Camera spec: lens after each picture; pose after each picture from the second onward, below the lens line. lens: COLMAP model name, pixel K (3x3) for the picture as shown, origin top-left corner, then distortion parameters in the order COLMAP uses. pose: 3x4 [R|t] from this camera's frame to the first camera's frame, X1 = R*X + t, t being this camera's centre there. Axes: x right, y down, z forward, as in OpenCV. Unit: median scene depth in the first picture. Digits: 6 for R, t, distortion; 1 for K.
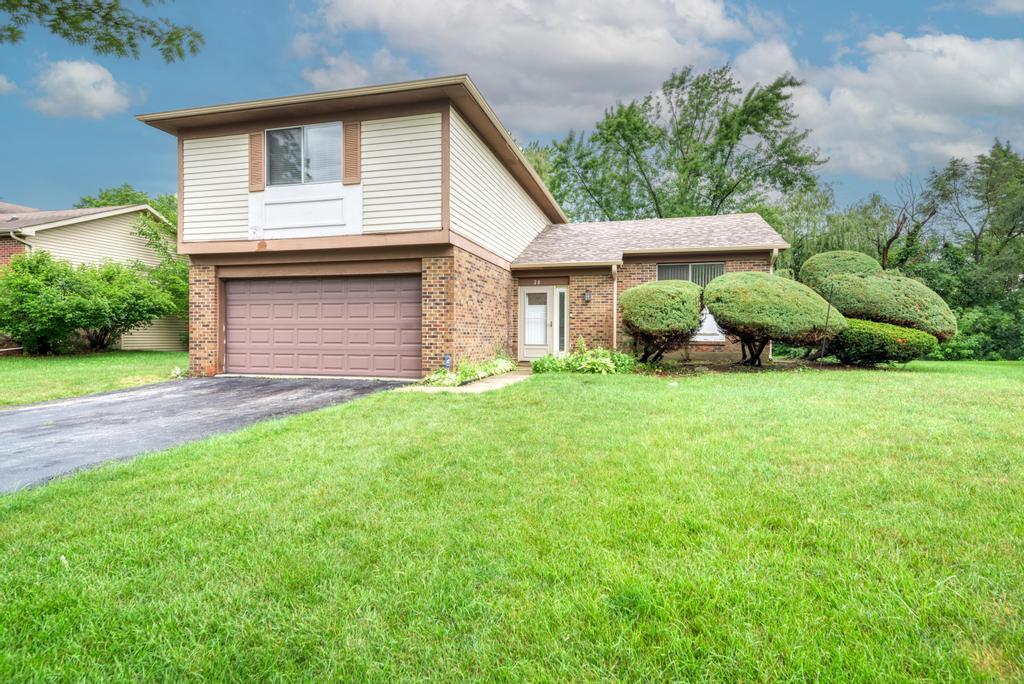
lens RADIAL K [[538.6, 0, 508.3], [0, 538.6, 341.3], [0, 0, 1]] dist [0.001063, -0.004133]
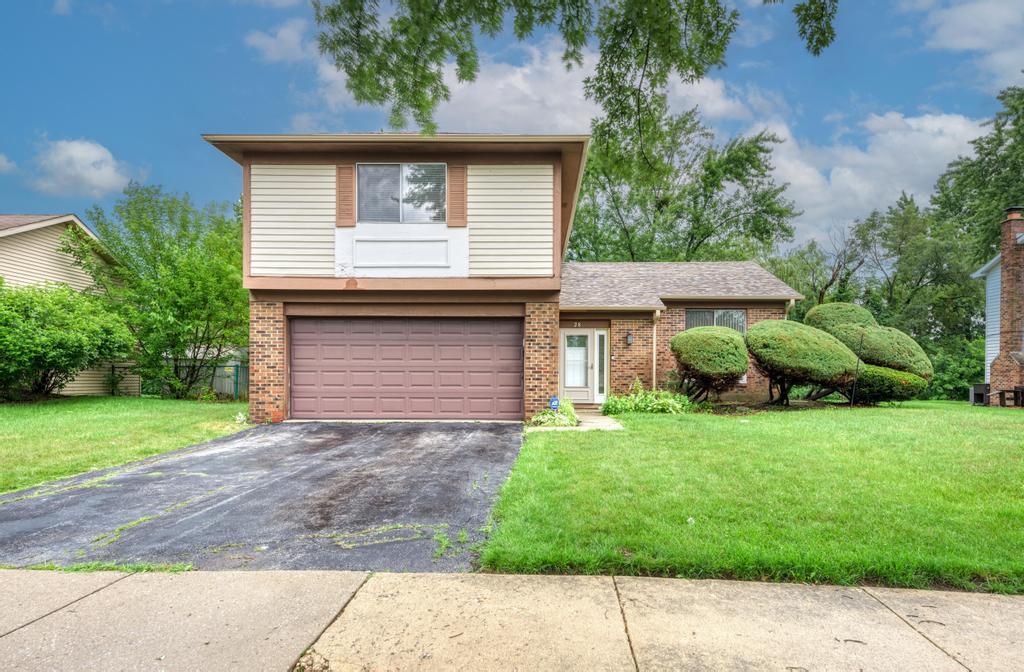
lens RADIAL K [[643.1, 0, 522.8], [0, 643.1, 383.2], [0, 0, 1]] dist [-0.005604, 0.003159]
pose [[0.970394, -0.002025, 0.241519, -0.379245], [0.002096, 0.999998, -0.000037, -0.000949], [-0.241519, 0.000542, 0.970396, -0.153689]]
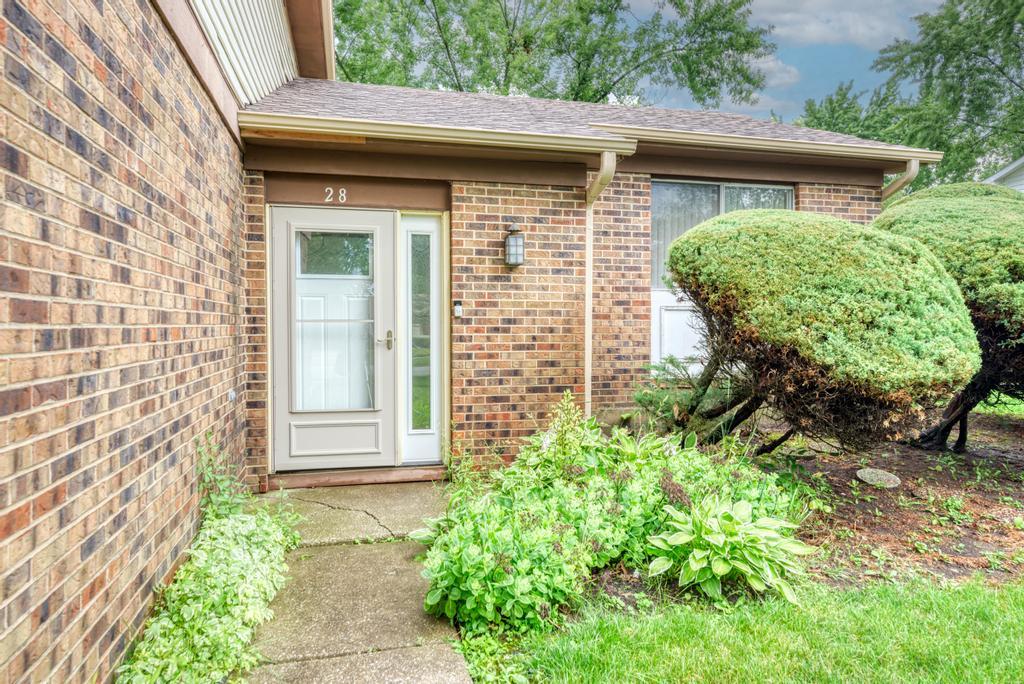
lens RADIAL K [[660.3, 0, 511.4], [0, 660.3, 337.7], [0, 0, 1]] dist [0.012033, 0.001199]
pose [[0.876418, -0.011810, 0.481406, -0.040198], [0.006842, 0.999904, 0.012074, -0.041909], [-0.481502, -0.007288, 0.876415, 0.732436]]
